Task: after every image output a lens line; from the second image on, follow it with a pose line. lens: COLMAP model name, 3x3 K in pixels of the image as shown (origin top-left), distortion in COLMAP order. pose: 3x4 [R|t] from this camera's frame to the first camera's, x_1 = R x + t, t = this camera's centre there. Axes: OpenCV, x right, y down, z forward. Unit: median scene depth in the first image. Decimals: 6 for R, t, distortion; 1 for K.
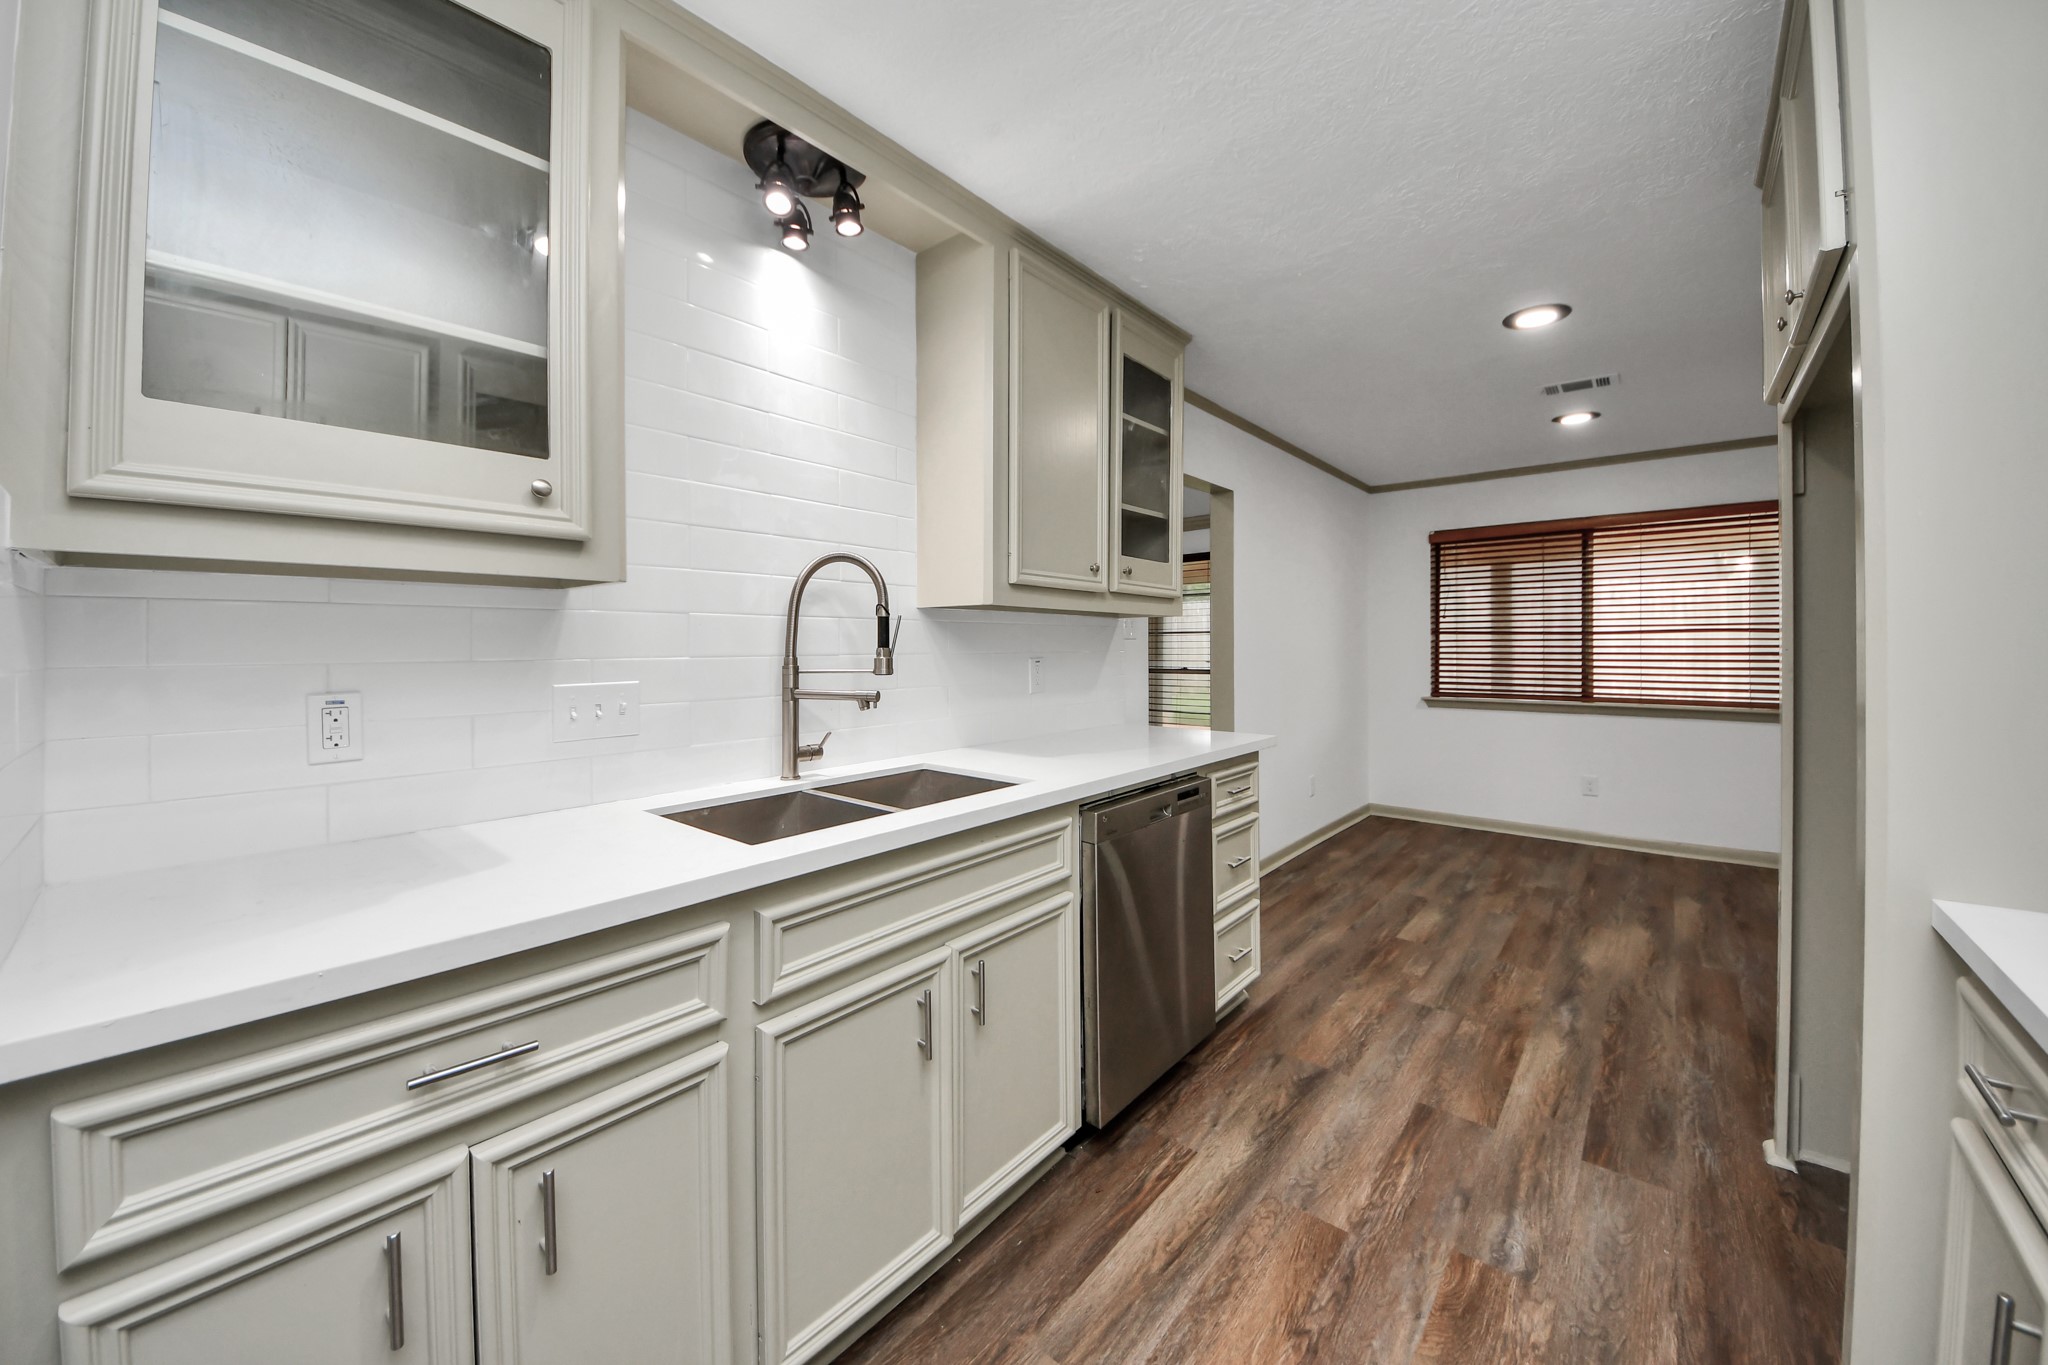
lens RADIAL K [[744.7, 0, 1021.9], [0, 744.7, 643.9], [0, 0, 1]] dist [0.029553, -0.021580]
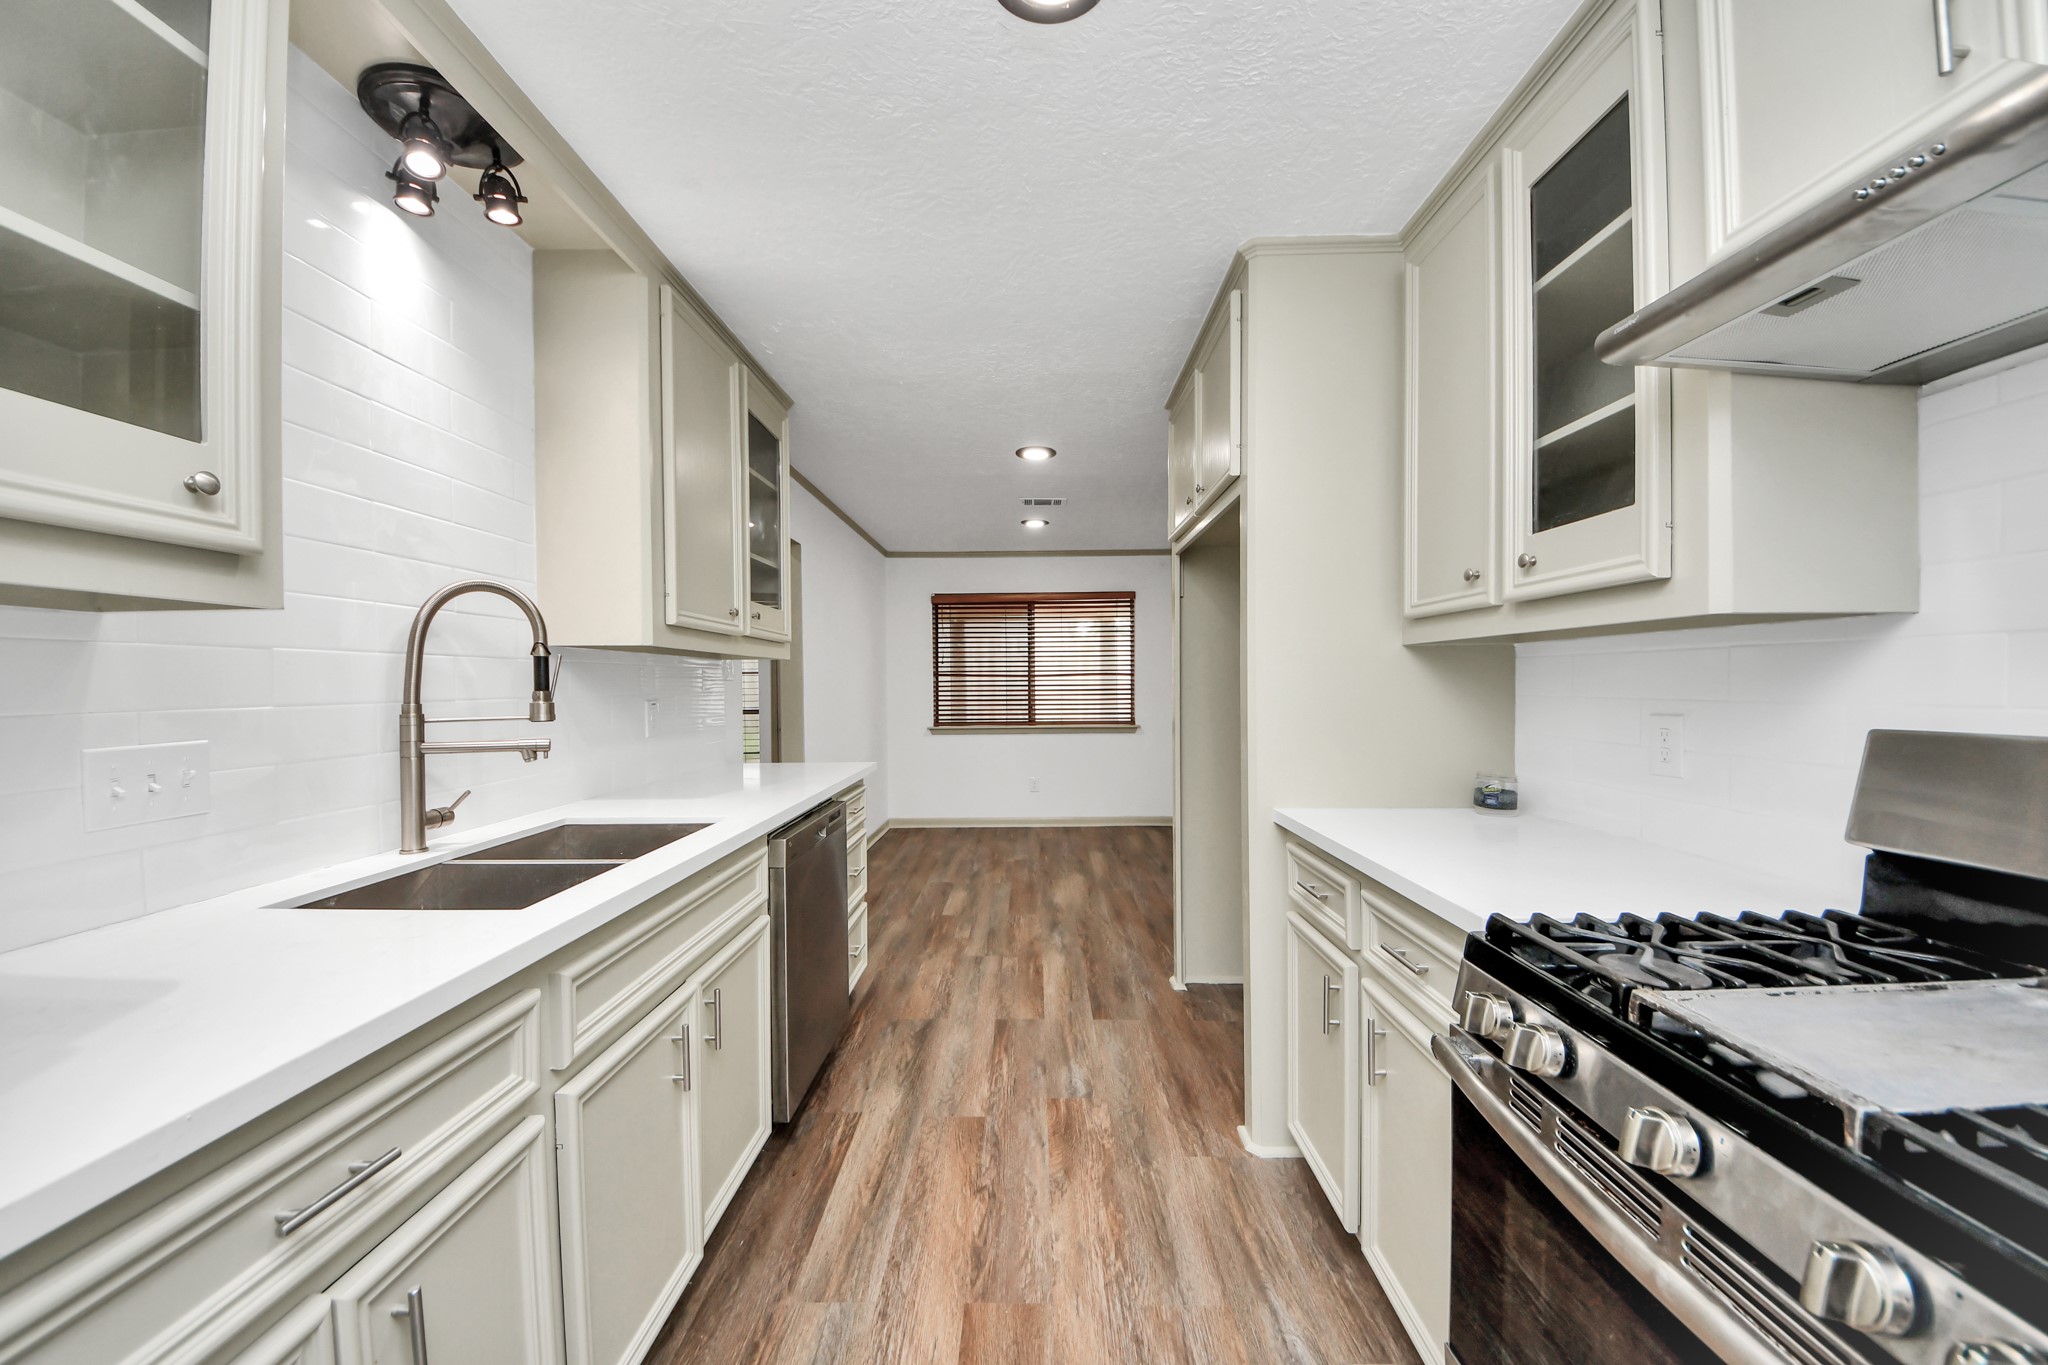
lens RADIAL K [[714.1, 0, 1029.0], [0, 714.1, 687.1], [0, 0, 1]] dist [-0.024645, -0.000155]
pose [[0.763162, -0.006717, 0.646173, -0.251112], [0.004185, 0.999976, 0.005451, -0.001748], [-0.646194, -0.001456, 0.763172, -0.021864]]
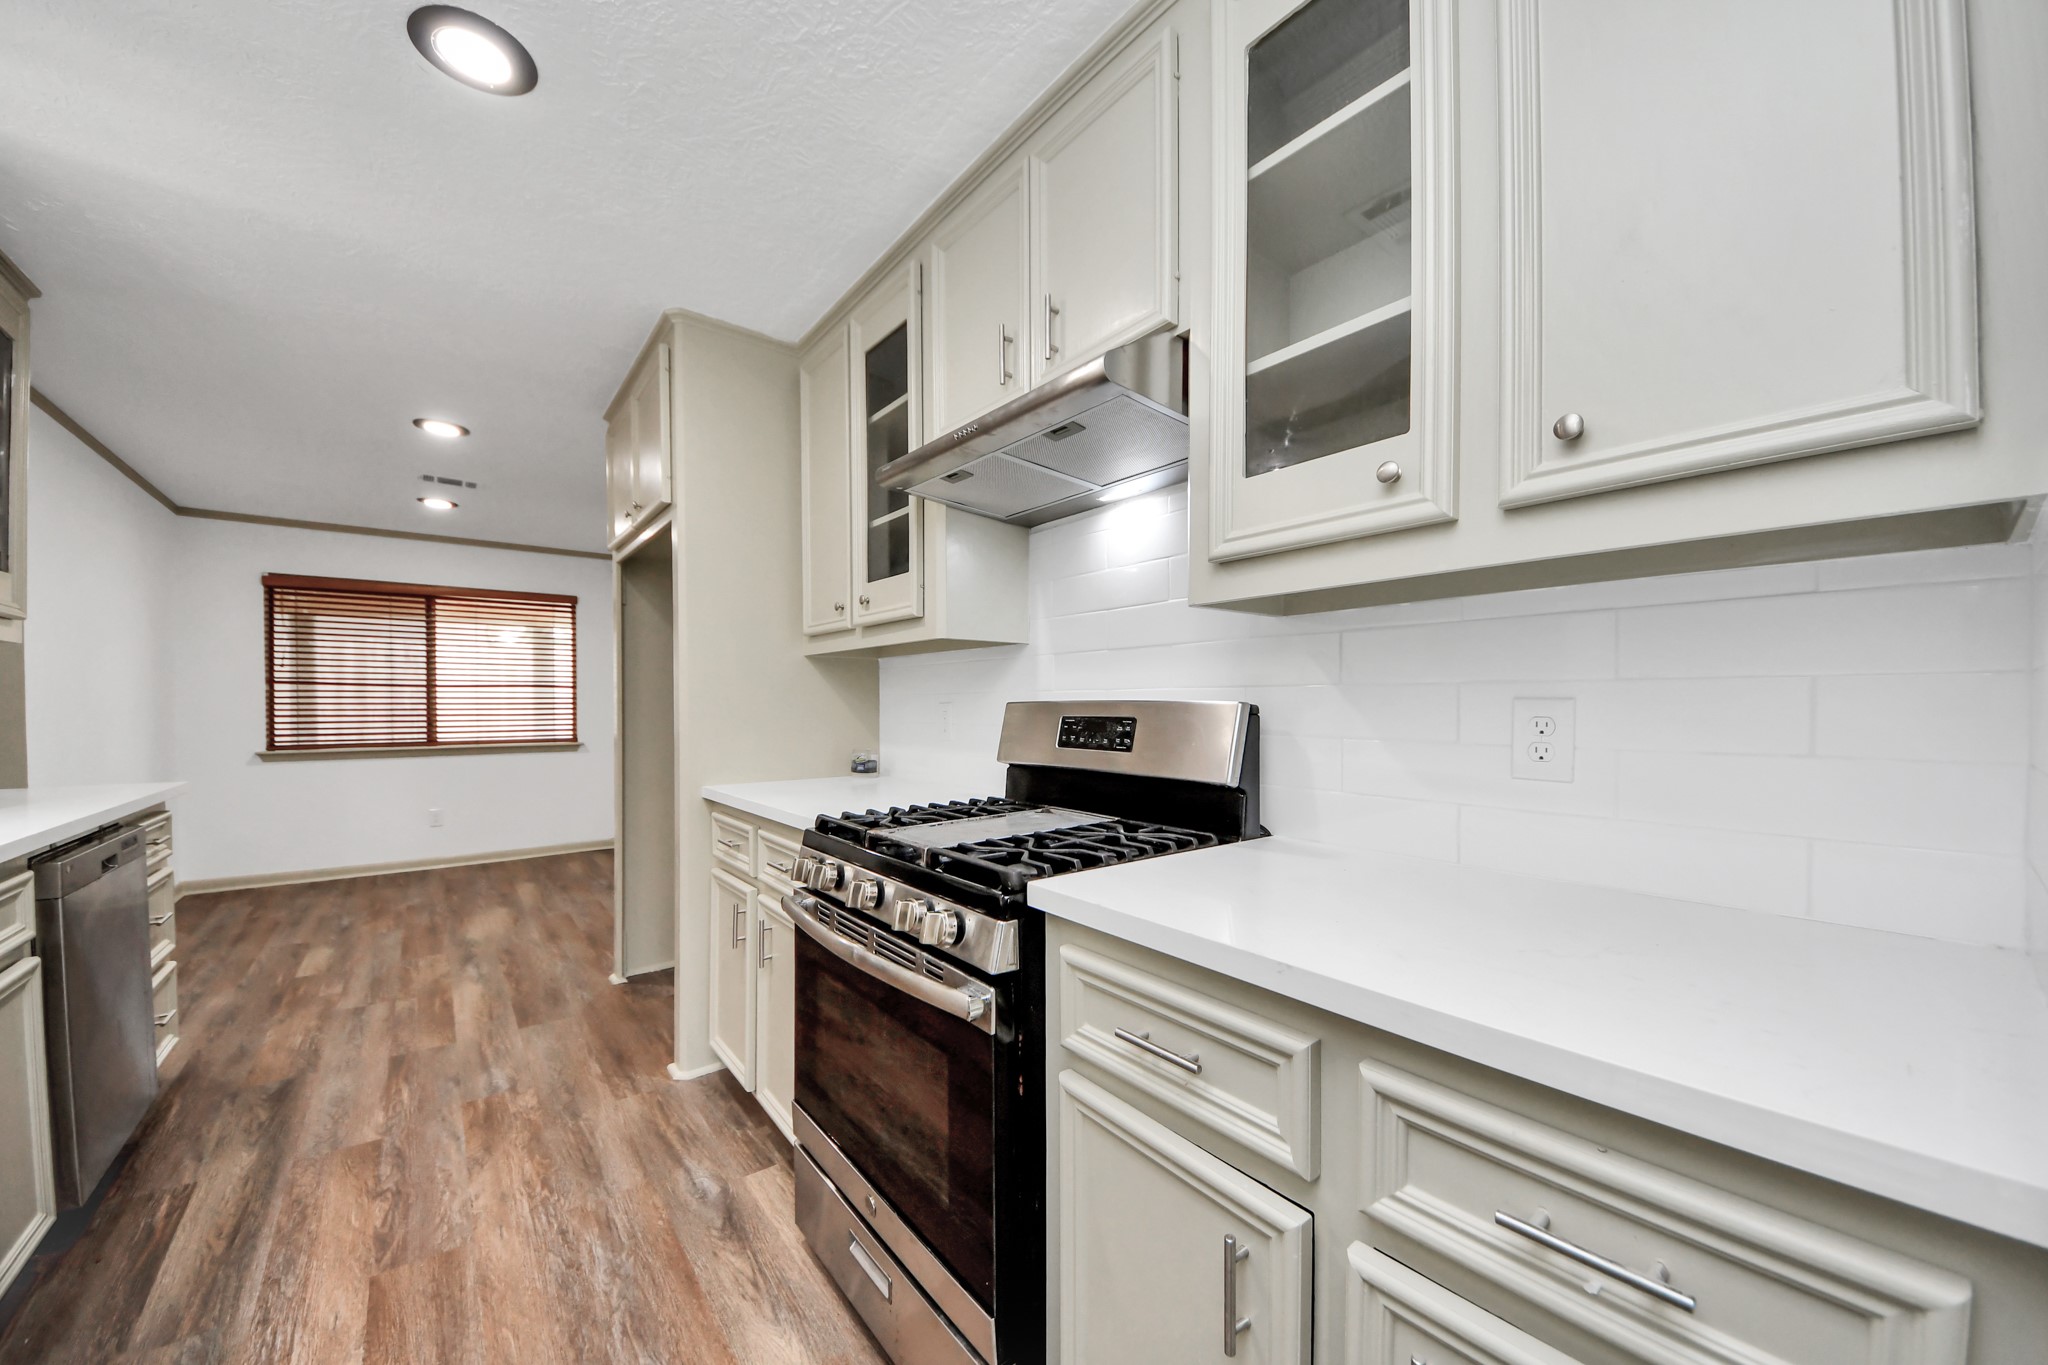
lens RADIAL K [[745.2, 0, 1033.2], [0, 745.2, 710.0], [0, 0, 1]] dist [-0.000365, -0.008595]
pose [[0.177652, -0.006649, 0.984071, -0.458011], [0.000084, 0.999977, 0.006741, 0.034096], [-0.984093, -0.001115, 0.177649, -0.240393]]
